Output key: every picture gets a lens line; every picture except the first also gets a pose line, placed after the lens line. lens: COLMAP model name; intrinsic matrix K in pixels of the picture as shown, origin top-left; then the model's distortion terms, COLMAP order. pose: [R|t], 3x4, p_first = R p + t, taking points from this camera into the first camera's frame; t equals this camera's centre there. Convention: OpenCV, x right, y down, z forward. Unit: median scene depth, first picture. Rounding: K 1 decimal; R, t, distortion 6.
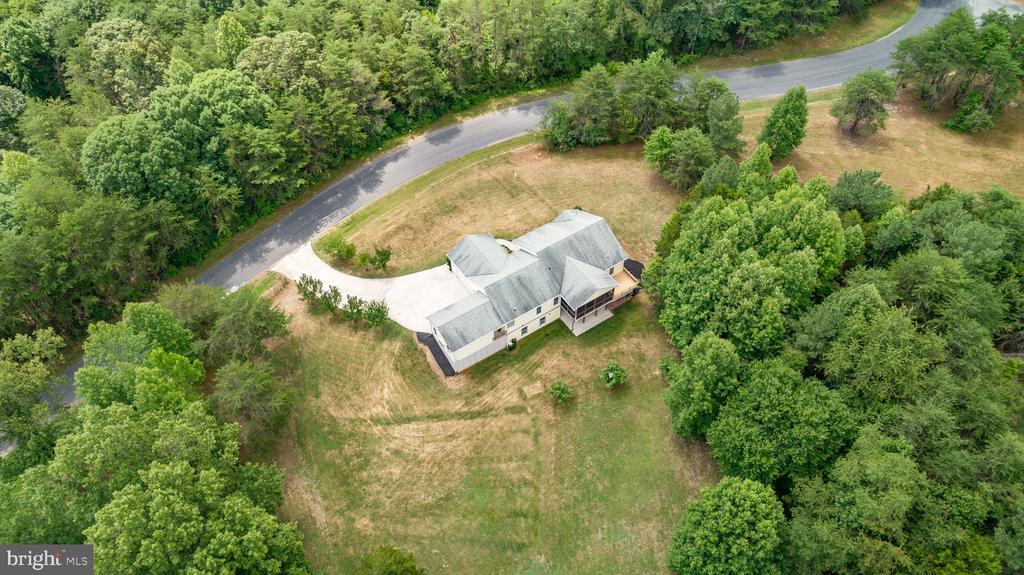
lens RADIAL K [[690.1, 0, 511.7], [0, 690.1, 289.4], [0, 0, 1]] dist [-0.011919, 0.010764]
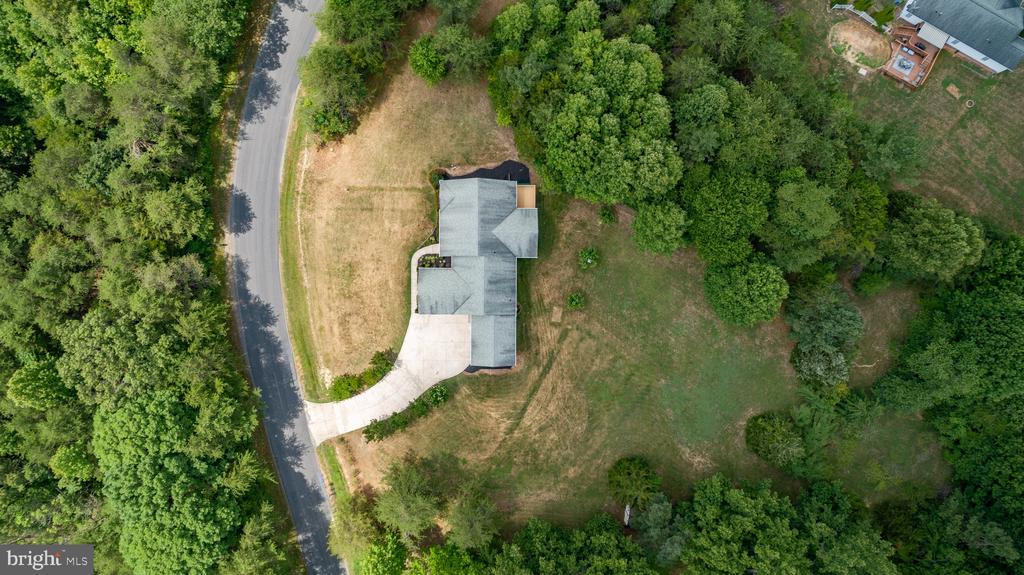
lens RADIAL K [[690.1, 0, 512.8], [0, 690.1, 285.2], [0, 0, 1]] dist [-0.011919, 0.010764]
pose [[0.554109, -0.831639, 0.036614, -0.013753], [0.617302, 0.440012, 0.652171, -0.721428], [-0.558482, -0.338772, 0.757187, 0.111933]]
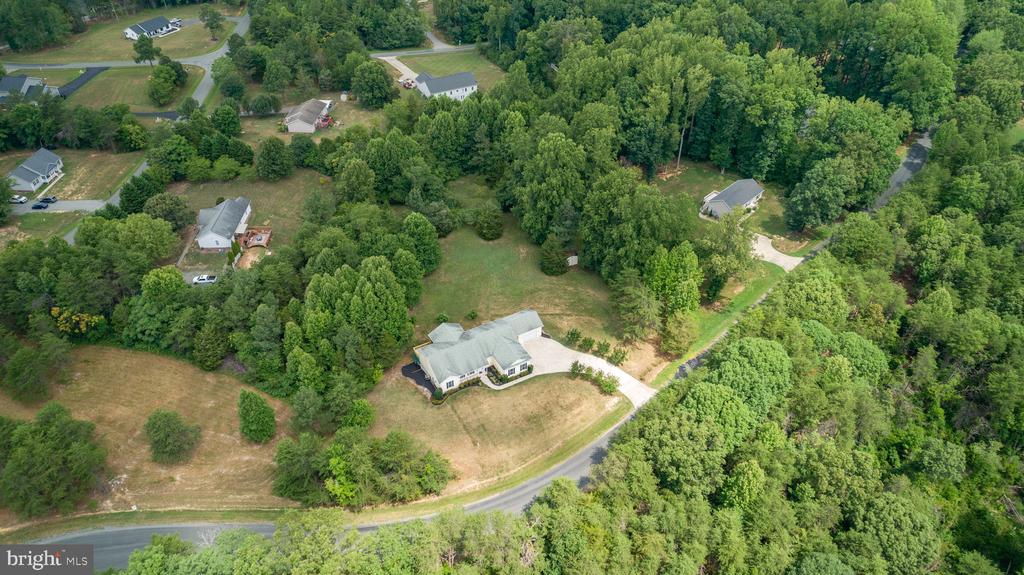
lens RADIAL K [[690.1, 0, 509.7], [0, 690.1, 289.1], [0, 0, 1]] dist [-0.011919, 0.010764]
pose [[-0.997479, -0.028658, 0.064923, -0.145274], [0.064577, 0.012828, 0.997830, -1.655570], [-0.029429, 0.999507, -0.010945, 0.902022]]
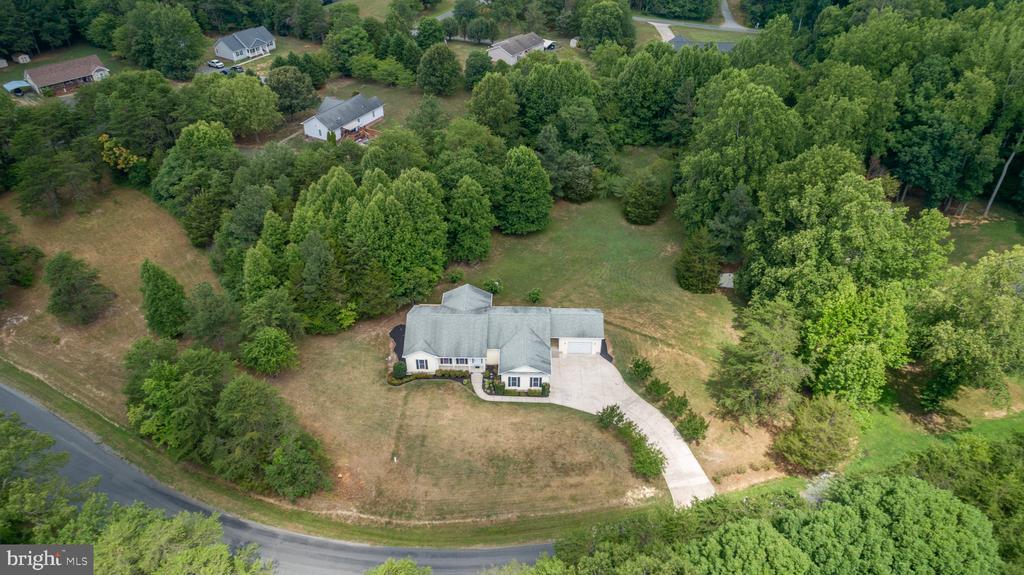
lens RADIAL K [[690.1, 0, 510.3], [0, 690.1, 288.5], [0, 0, 1]] dist [-0.011919, 0.010764]
pose [[-0.820604, -0.323608, 0.471049, -0.481342], [0.447810, 0.148000, 0.881795, -0.982558], [-0.355071, 0.934545, 0.023465, 0.924697]]
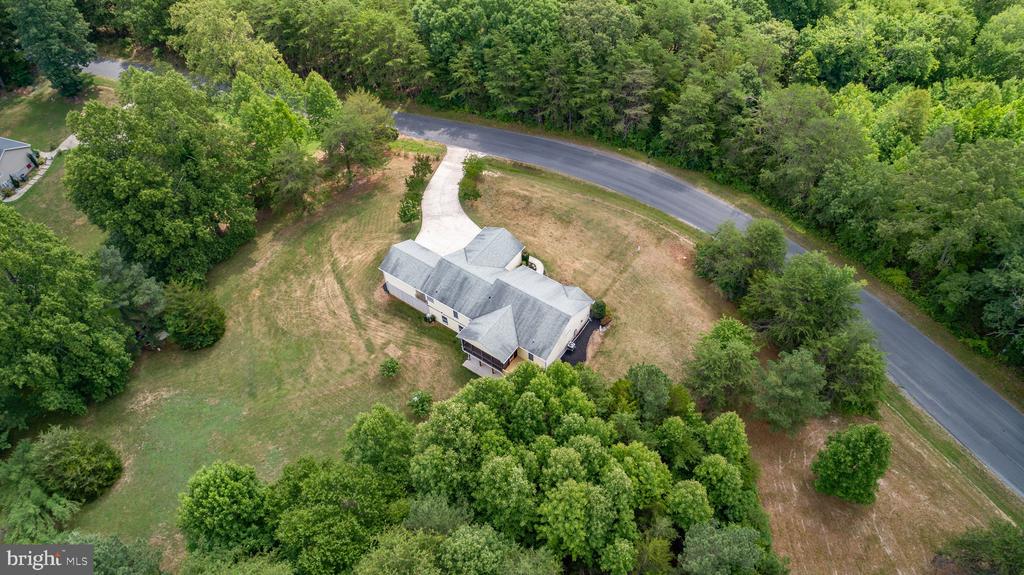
lens RADIAL K [[690.1, 0, 510.4], [0, 690.1, 290.9], [0, 0, 1]] dist [-0.011919, 0.010764]
pose [[0.361775, 0.718639, -0.593865, 0.641840], [-0.702634, 0.628853, 0.332942, -0.383462], [0.612719, 0.296820, 0.732444, 0.293614]]
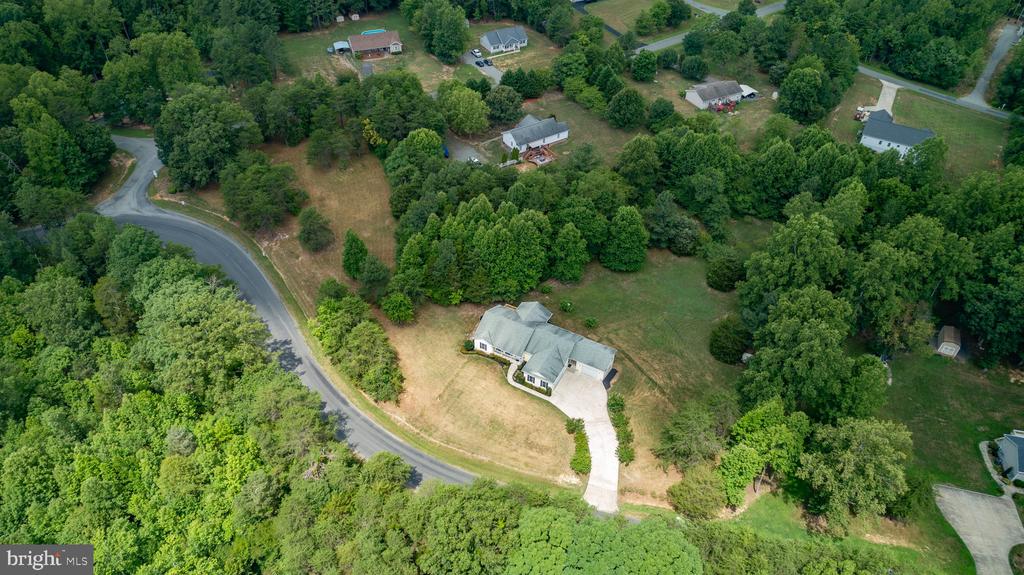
lens RADIAL K [[690.1, 0, 510.7], [0, 690.1, 288.4], [0, 0, 1]] dist [-0.011919, 0.010764]
pose [[-0.475546, -0.580263, 0.661174, -0.914558], [0.671467, 0.246135, 0.698963, -1.198752], [-0.568320, 0.776346, 0.272579, 0.534203]]
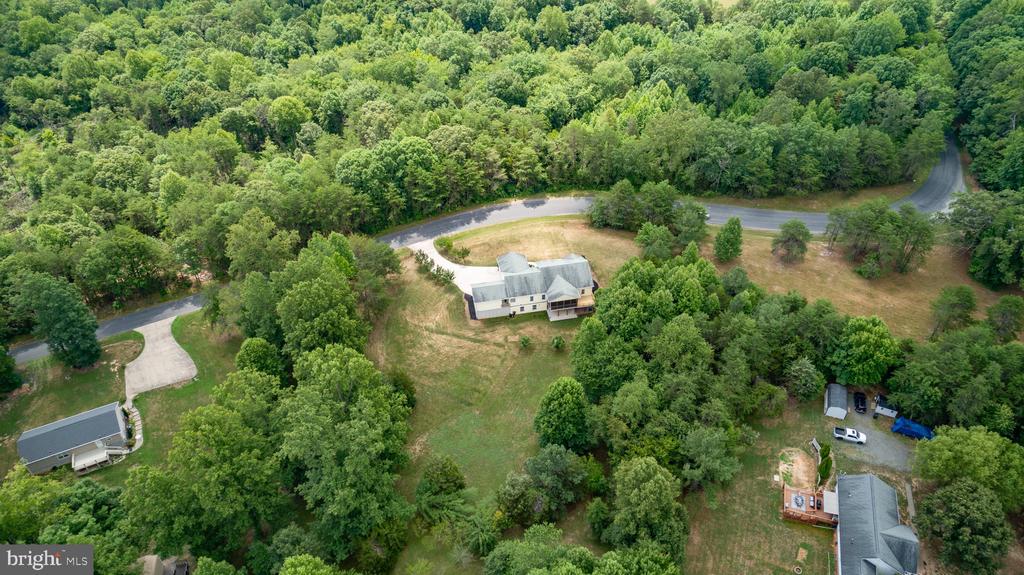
lens RADIAL K [[690.1, 0, 511.9], [0, 690.1, 292.5], [0, 0, 1]] dist [-0.011919, 0.010764]
pose [[0.923405, 0.255855, -0.286113, 0.485338], [-0.296837, 0.948603, -0.109732, 0.220528], [0.243332, 0.186256, 0.951892, -0.673044]]
